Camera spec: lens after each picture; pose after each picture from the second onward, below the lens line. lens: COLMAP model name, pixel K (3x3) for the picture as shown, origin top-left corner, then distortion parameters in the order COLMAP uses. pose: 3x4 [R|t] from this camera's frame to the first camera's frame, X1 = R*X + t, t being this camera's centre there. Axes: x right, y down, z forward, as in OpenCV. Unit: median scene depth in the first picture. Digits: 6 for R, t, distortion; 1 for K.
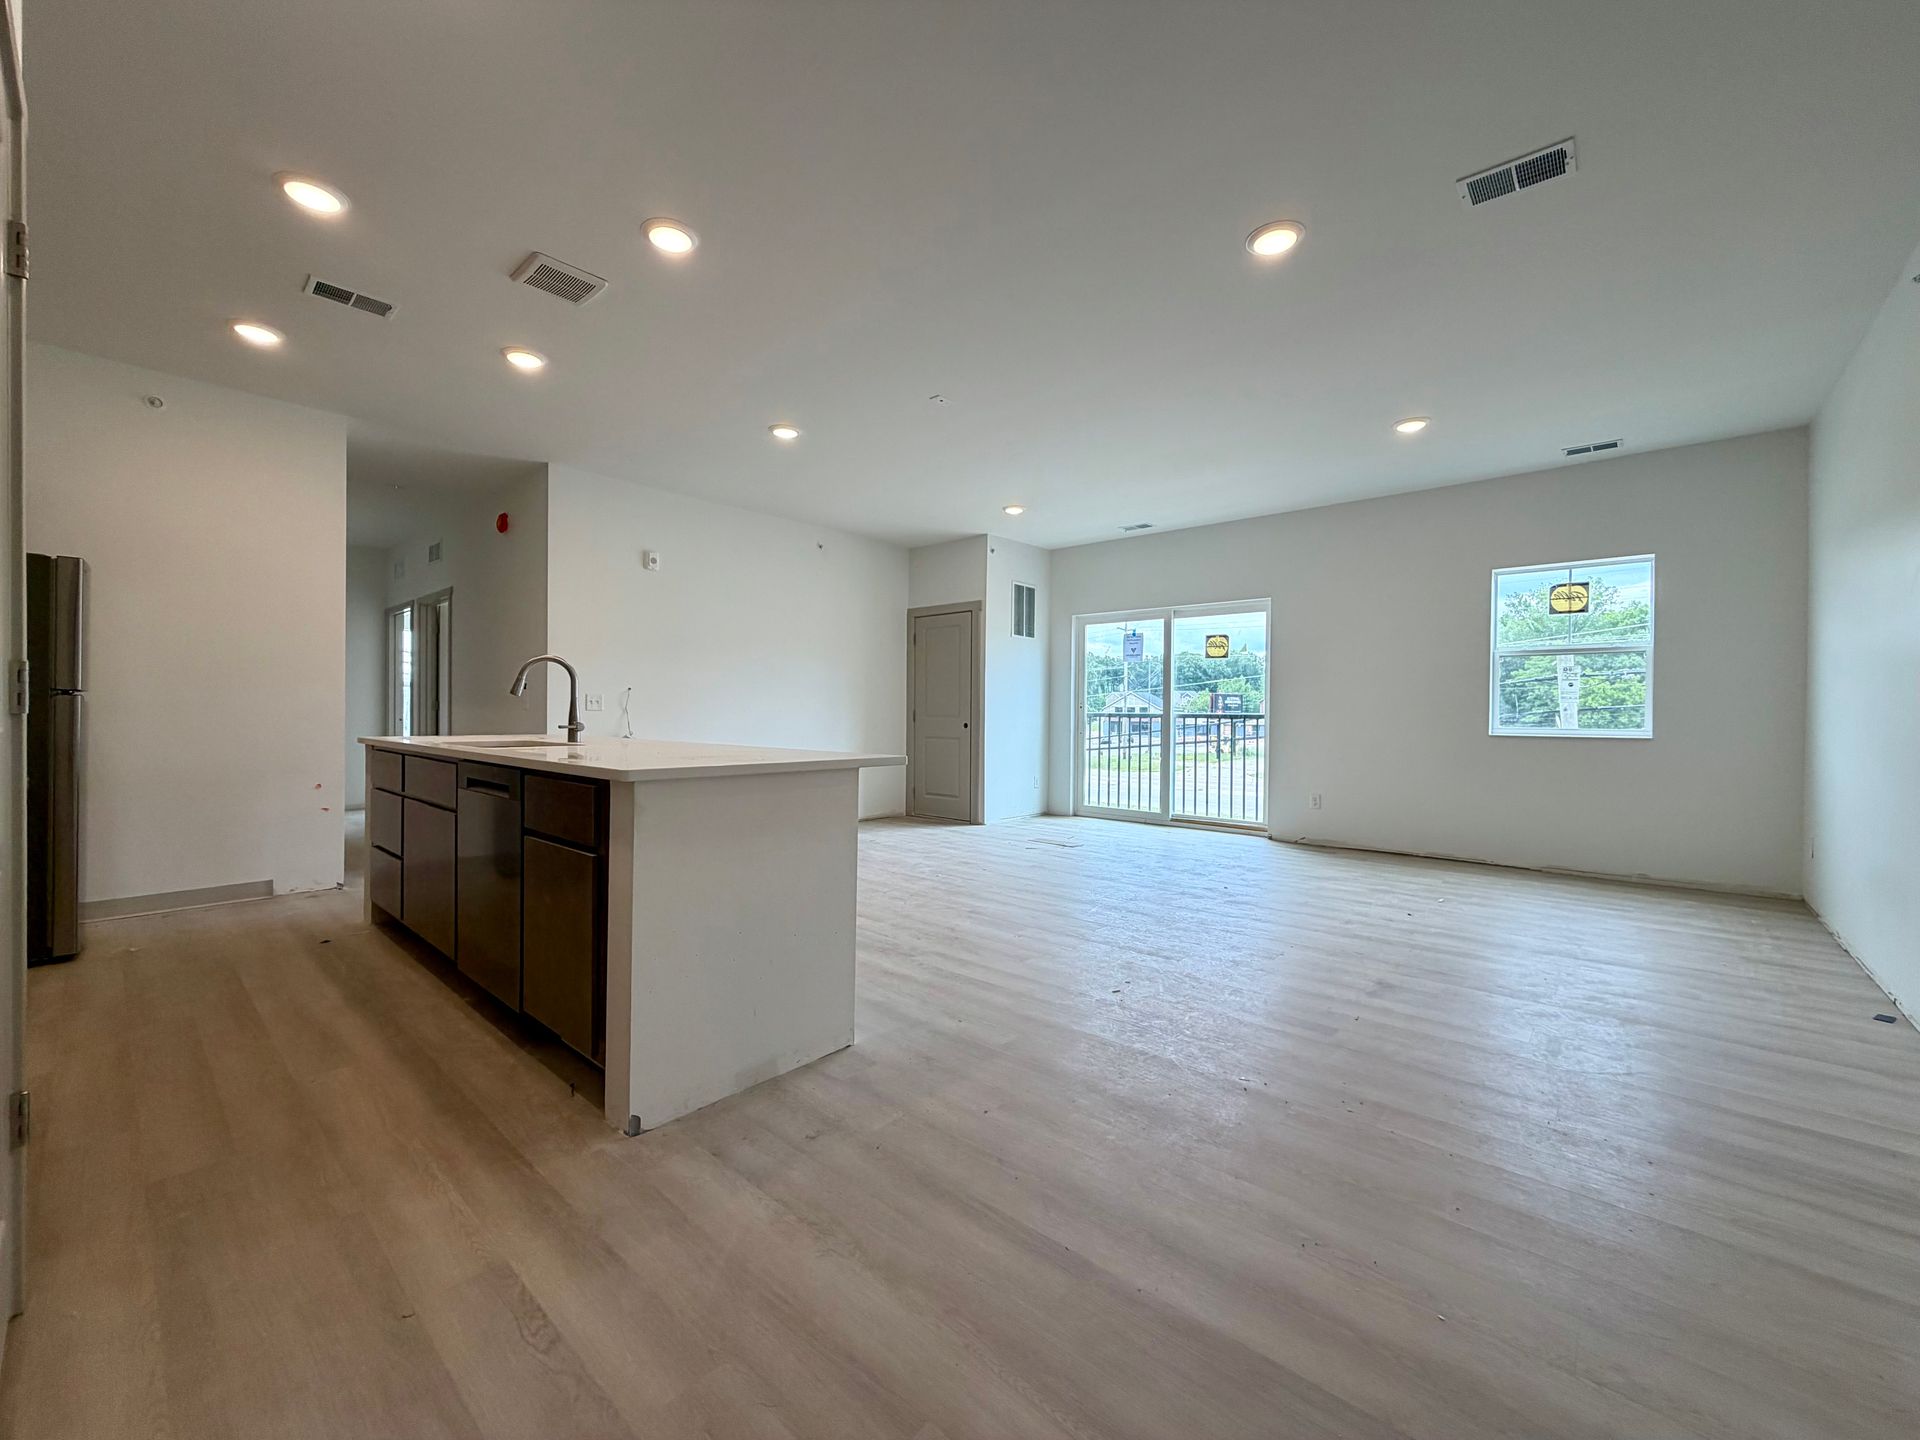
lens RADIAL K [[766.6, 0, 952.6], [0, 766.6, 718.3], [0, 0, 1]] dist [0.000216, -0.000125]
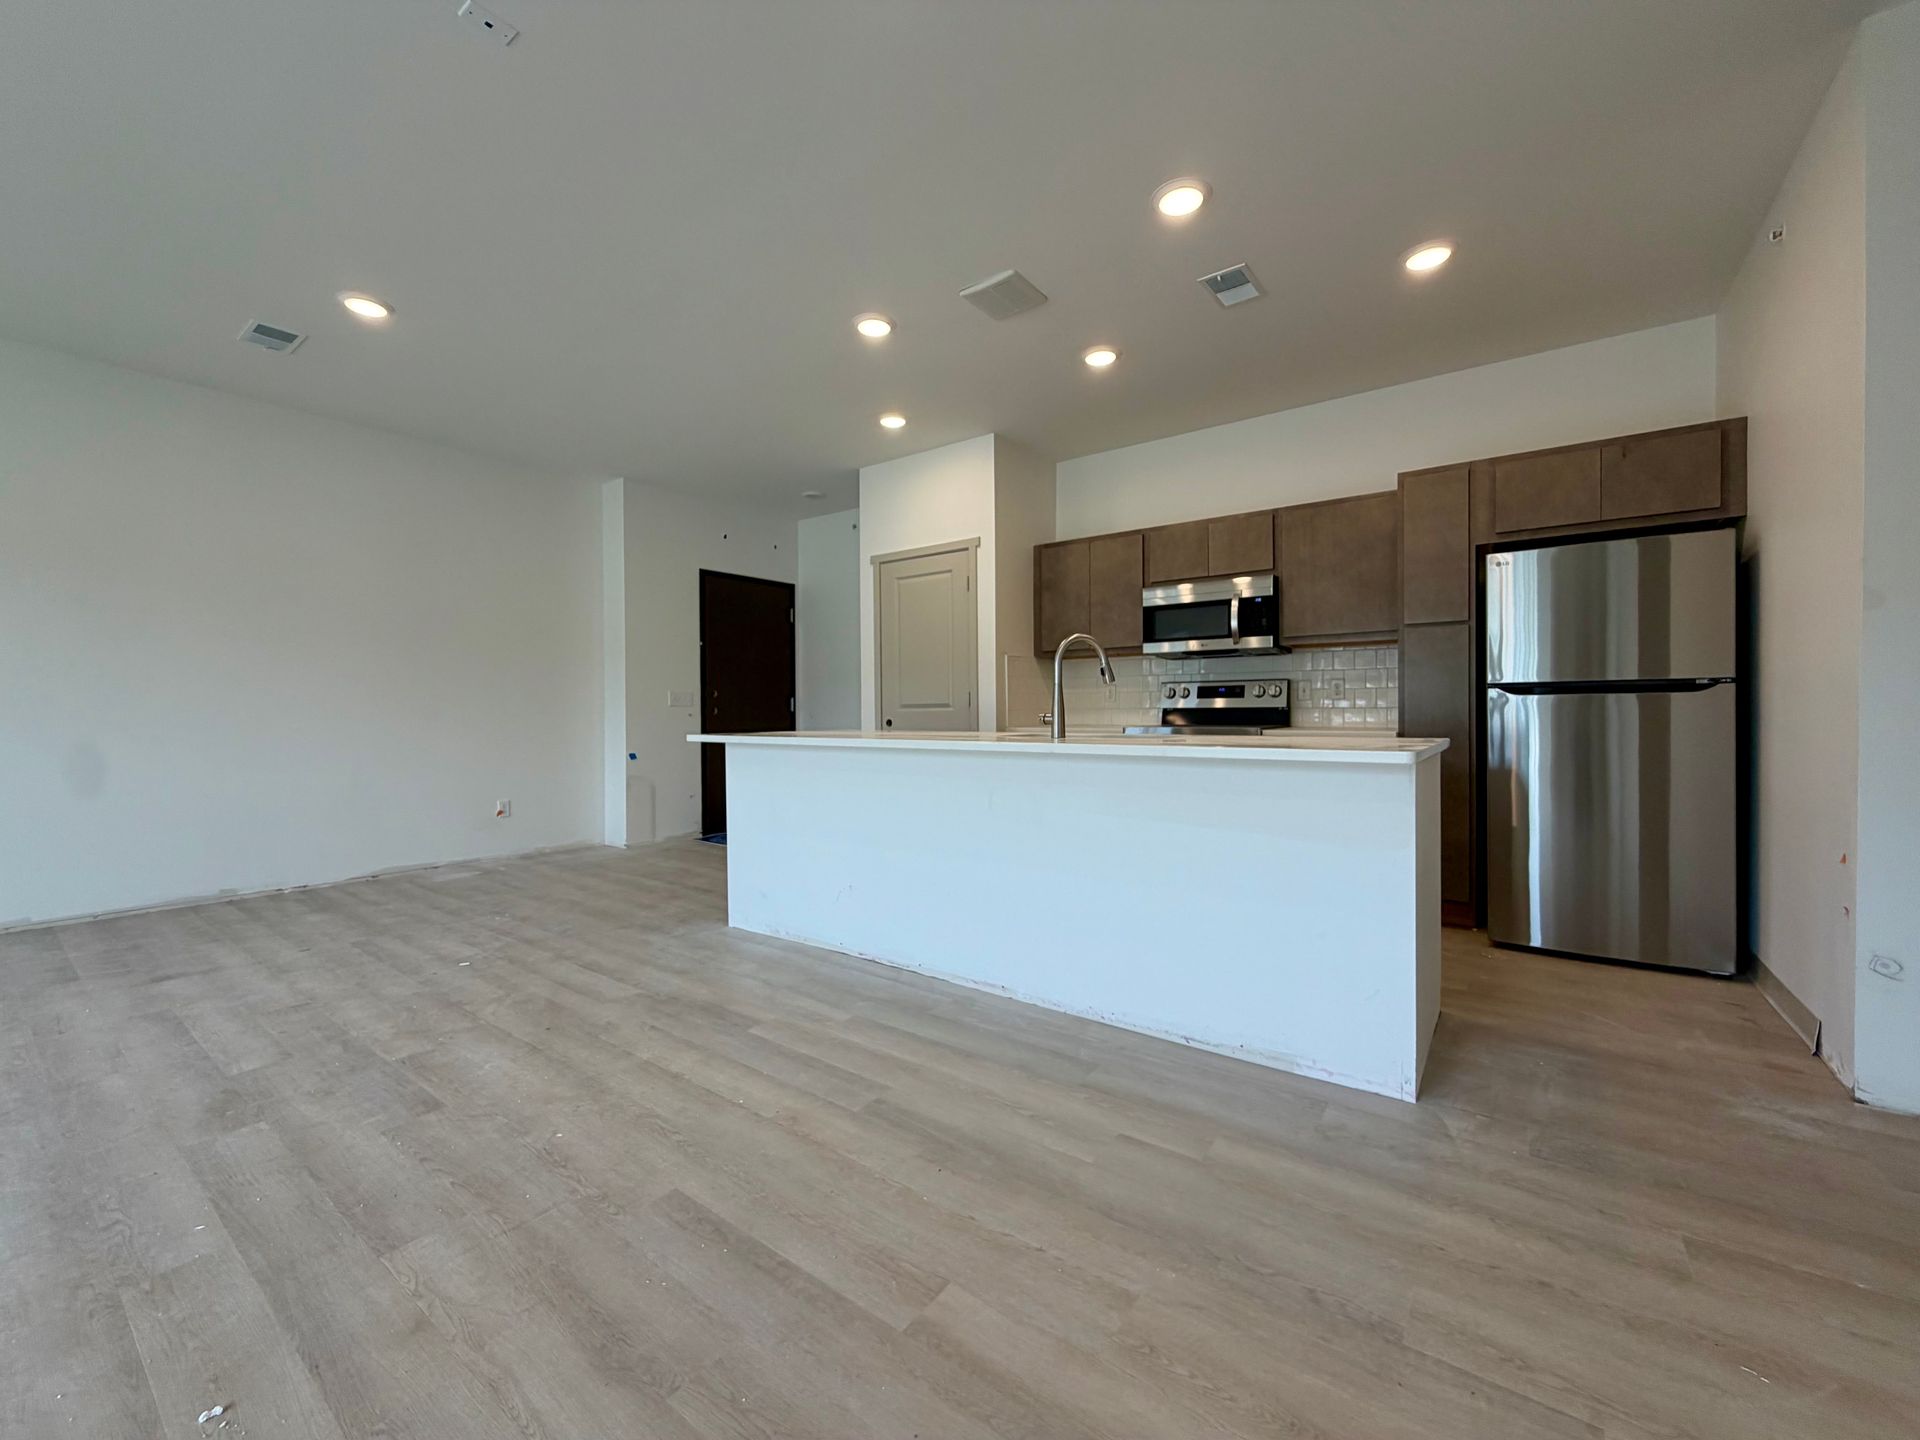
lens RADIAL K [[766.6, 0, 952.6], [0, 766.6, 718.3], [0, 0, 1]] dist [0.000216, -0.000125]
pose [[-0.996377, -0.003441, -0.084982, -0.211675], [-0.004665, 0.999888, 0.014203, -0.000985], [0.084924, 0.014548, -0.996281, 1.228296]]
